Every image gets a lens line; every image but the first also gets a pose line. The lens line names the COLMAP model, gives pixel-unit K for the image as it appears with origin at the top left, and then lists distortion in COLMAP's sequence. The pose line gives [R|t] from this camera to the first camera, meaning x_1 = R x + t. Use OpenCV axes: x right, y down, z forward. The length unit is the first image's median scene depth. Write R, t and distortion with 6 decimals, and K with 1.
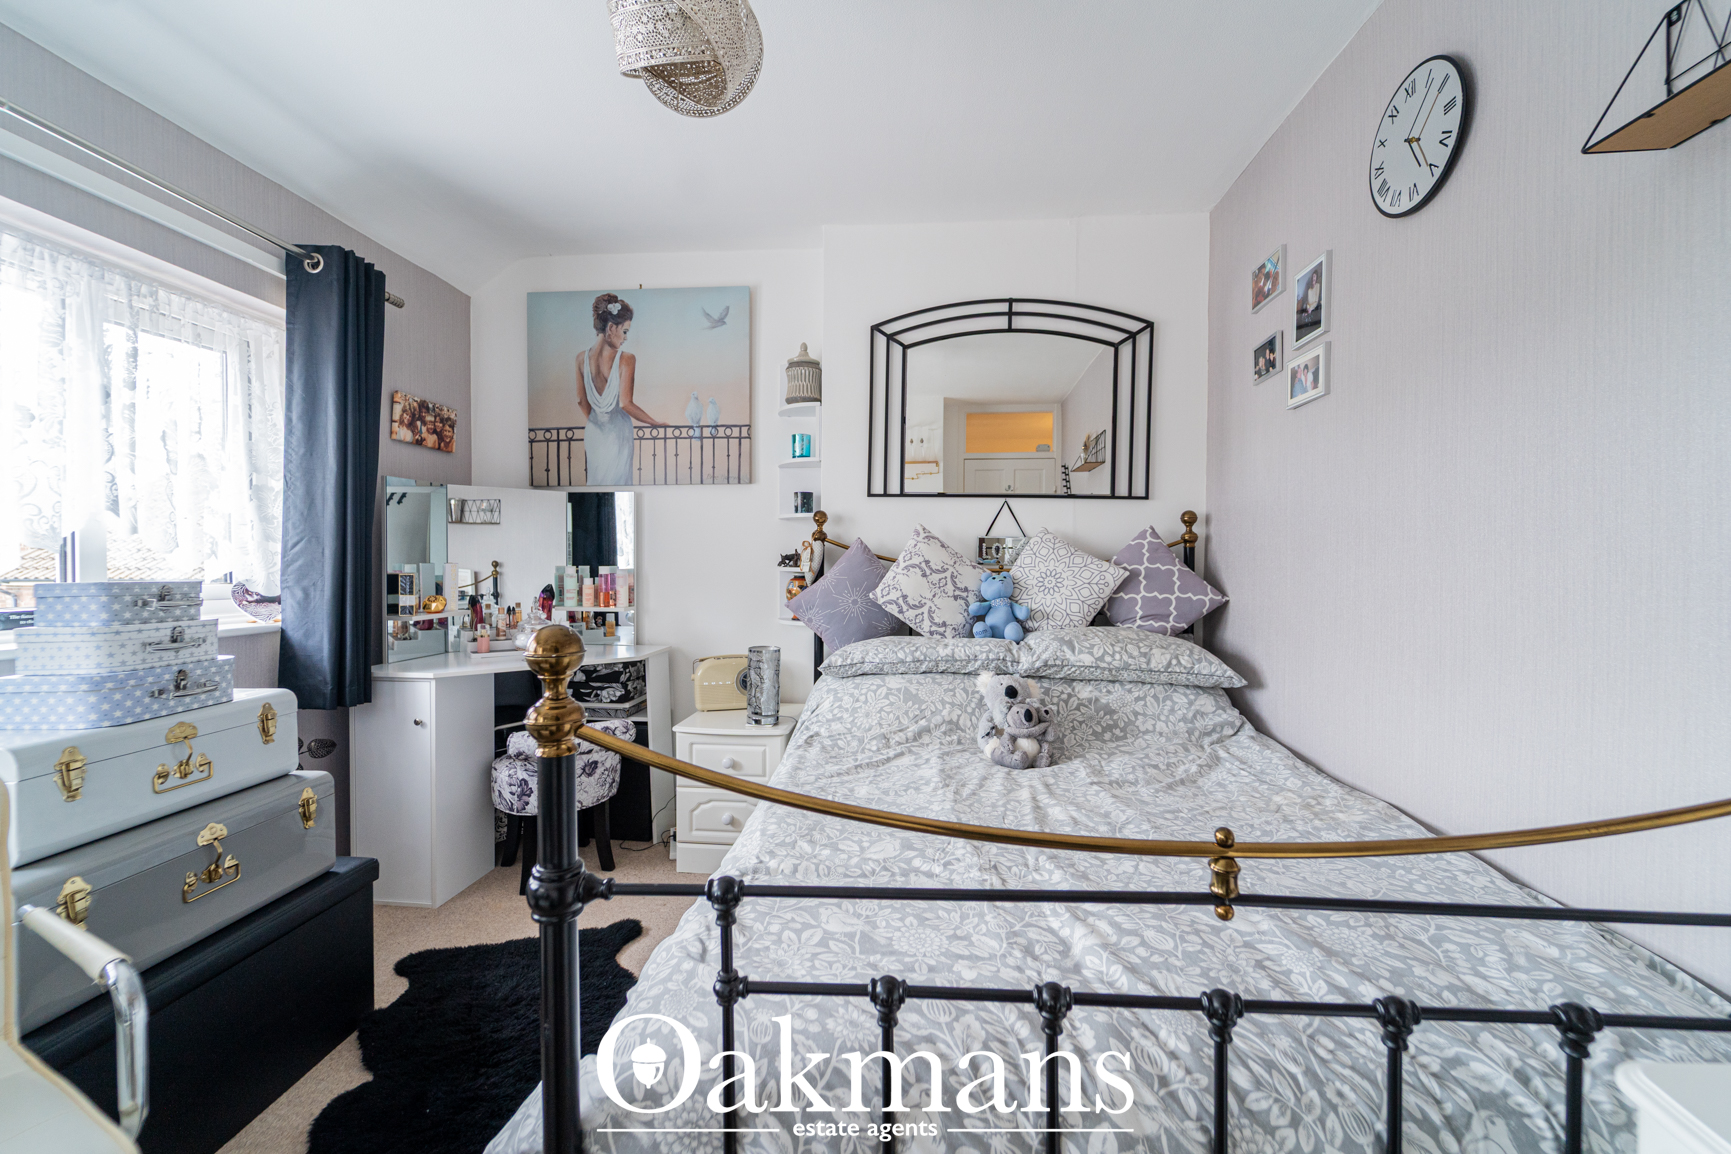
lens RADIAL K [[702.4, 0, 872.4], [0, 702.4, 571.4], [0, 0, 1]] dist [-0.000807, -0.001710]
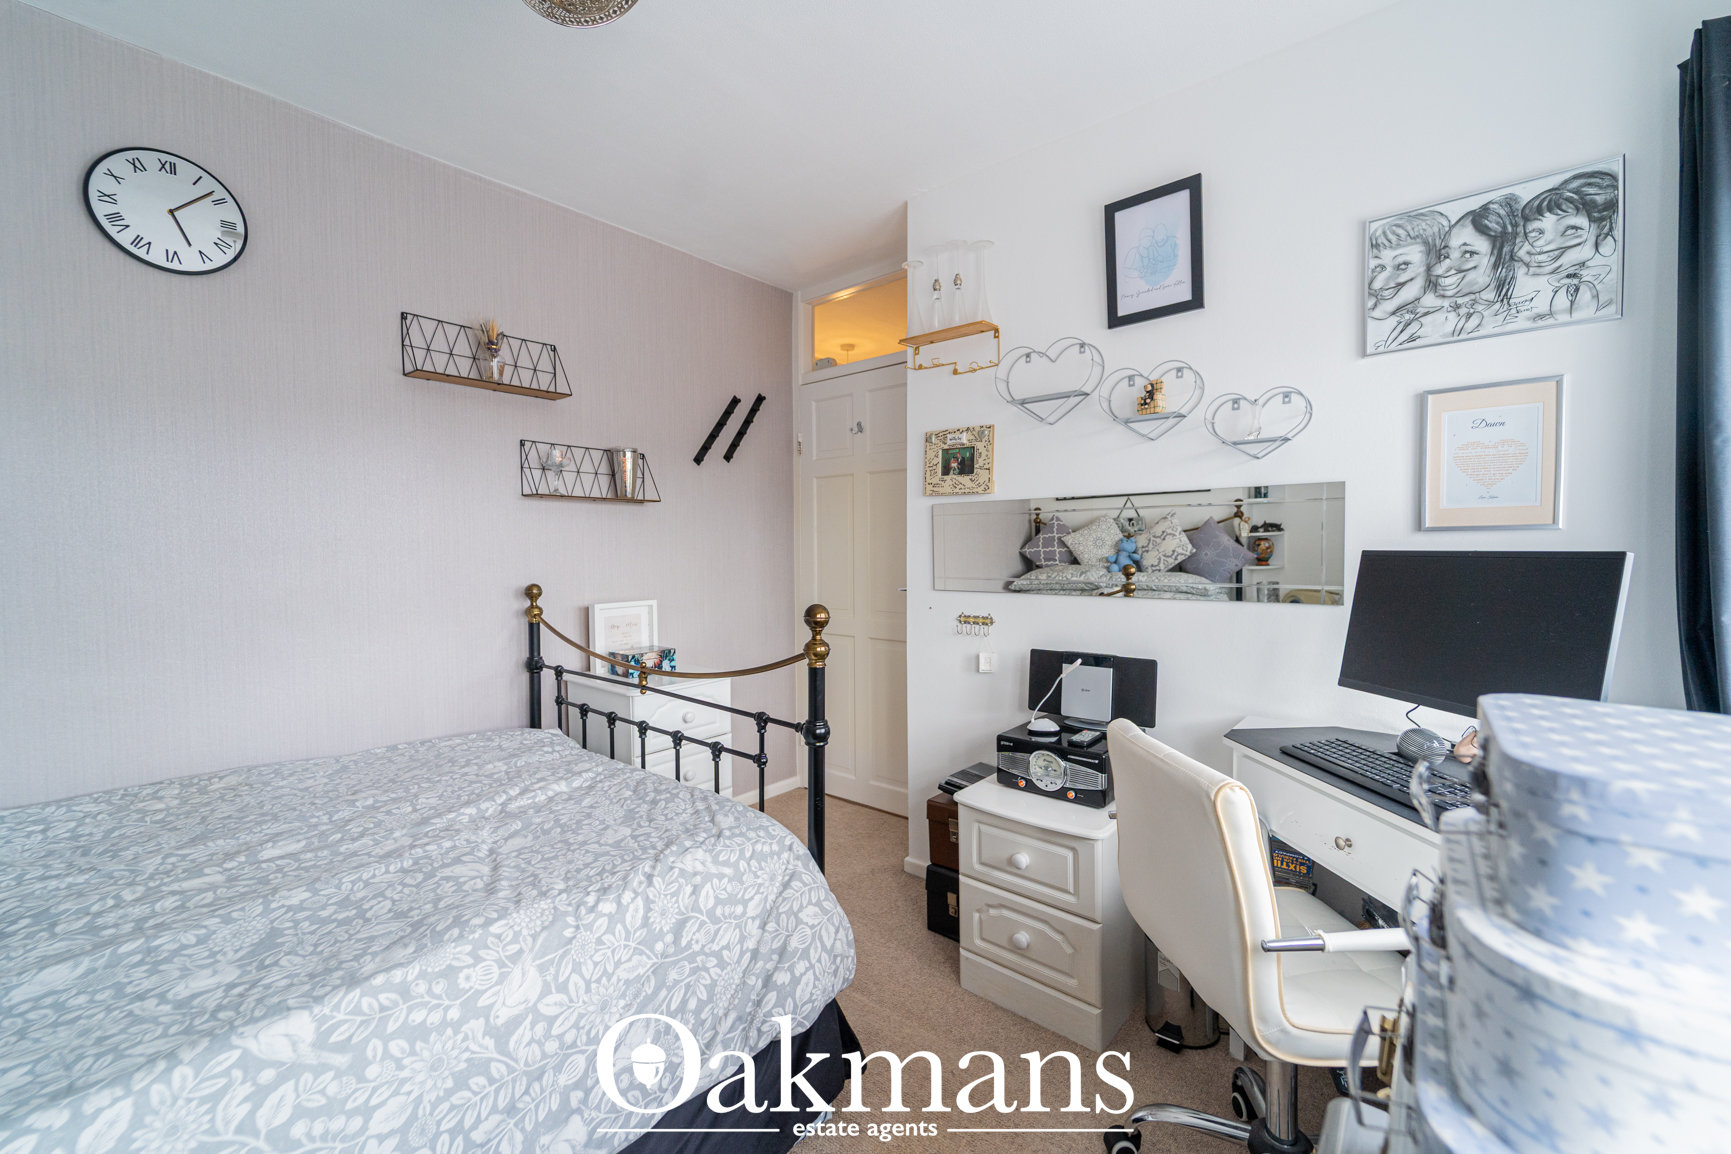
lens RADIAL K [[702.4, 0, 866.2], [0, 702.4, 566.6], [0, 0, 1]] dist [-0.000807, -0.001710]
pose [[-0.801761, -0.017154, 0.597399, -0.544429], [0.006806, 0.999261, 0.037827, -0.033036], [-0.597606, 0.034394, -0.801052, 0.776183]]
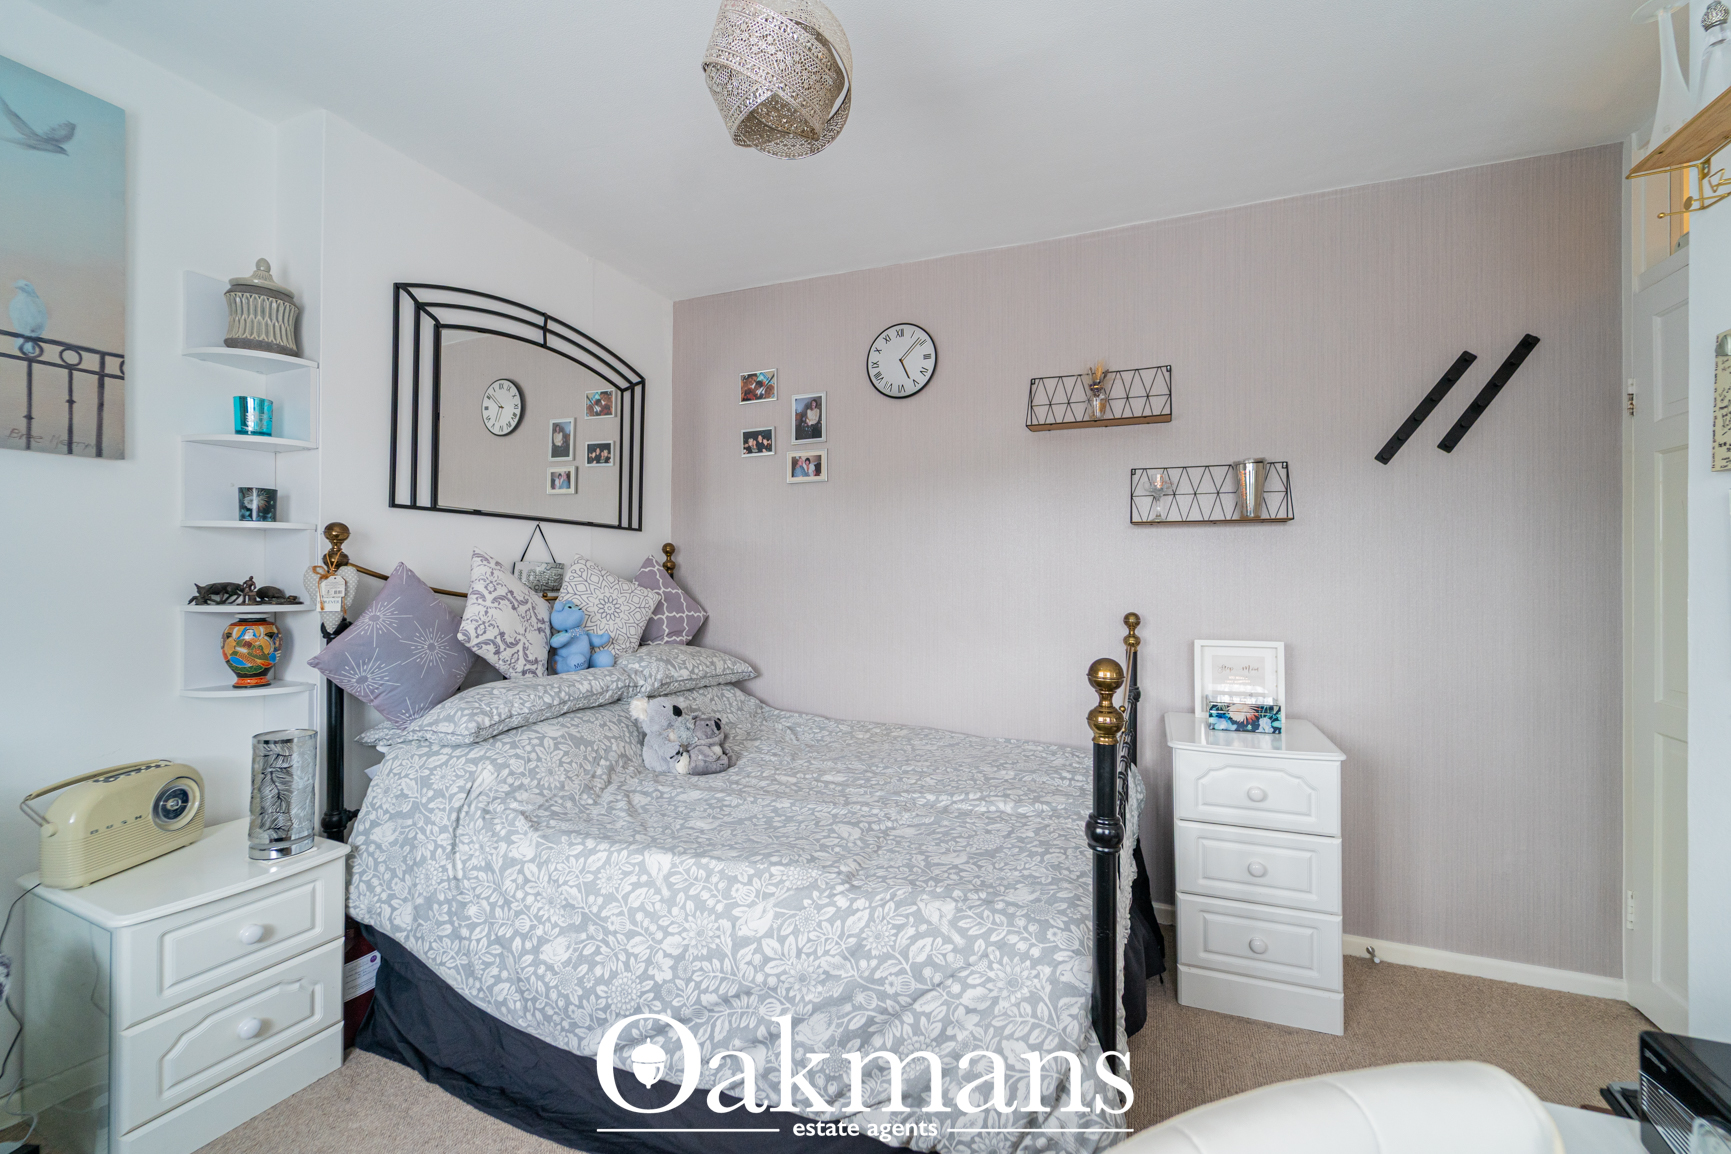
lens RADIAL K [[702.4, 0, 876.8], [0, 702.4, 569.1], [0, 0, 1]] dist [-0.000807, -0.001710]
pose [[0.308409, 0.001568, 0.951253, -0.622841], [0.010070, 0.999937, -0.004913, -0.034192], [-0.951201, 0.011095, 0.308374, 0.303114]]
